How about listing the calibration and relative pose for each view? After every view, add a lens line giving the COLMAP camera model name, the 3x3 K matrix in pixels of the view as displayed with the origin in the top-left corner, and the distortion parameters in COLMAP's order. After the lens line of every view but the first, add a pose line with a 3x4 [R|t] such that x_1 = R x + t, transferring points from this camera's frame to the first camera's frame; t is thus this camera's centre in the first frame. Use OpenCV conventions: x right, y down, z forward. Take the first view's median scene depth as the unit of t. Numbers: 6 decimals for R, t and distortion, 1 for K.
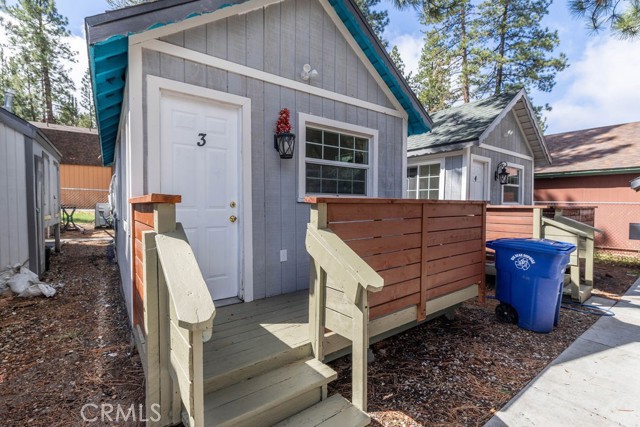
lens RADIAL K [[278.8, 0, 327.3], [0, 278.8, 210.1], [0, 0, 1]] dist [-0.000322, 0.000722]
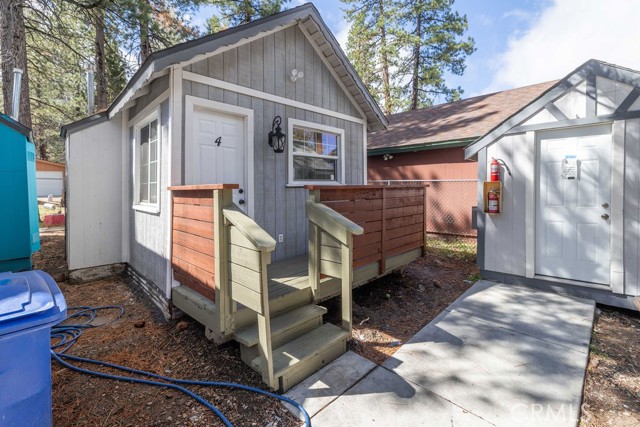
lens RADIAL K [[256.6, 0, 333.3], [0, 256.6, 195.3], [0, 0, 1]] dist [-0.001216, 0.000347]
pose [[0.991218, -0.020165, 0.130694, 0.200495], [0.018716, 0.999749, 0.012301, 0.000413], [-0.130909, -0.009746, 0.991346, 0.119184]]
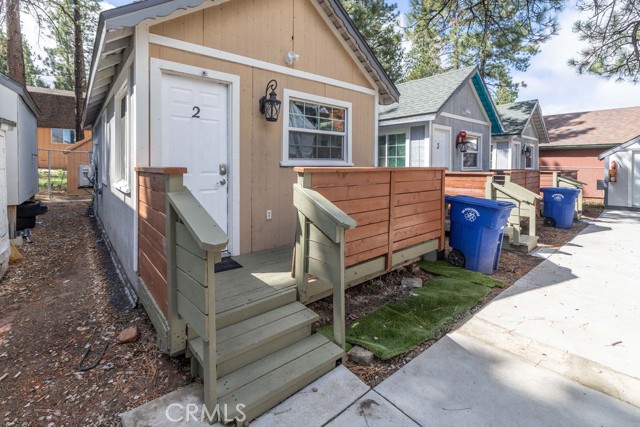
lens RADIAL K [[298.9, 0, 309.1], [0, 298.9, 168.4], [0, 0, 1]] dist [-0.000842, 0.002661]
pose [[0.996351, -0.008210, 0.084953, -0.240225], [0.009174, 0.999898, -0.010960, -0.005582], [-0.084855, 0.011699, 0.996325, -0.195124]]
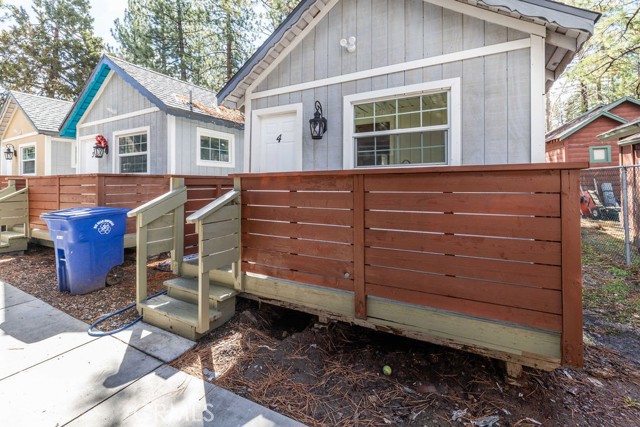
lens RADIAL K [[285.9, 0, 321.8], [0, 285.9, 170.4], [0, 0, 1]] dist [-0.001387, 0.000337]
pose [[0.435830, -0.050109, -0.898633, 2.631490], [-0.007283, 0.998220, -0.059194, 0.061886], [0.899999, 0.032344, 0.434690, 1.731971]]
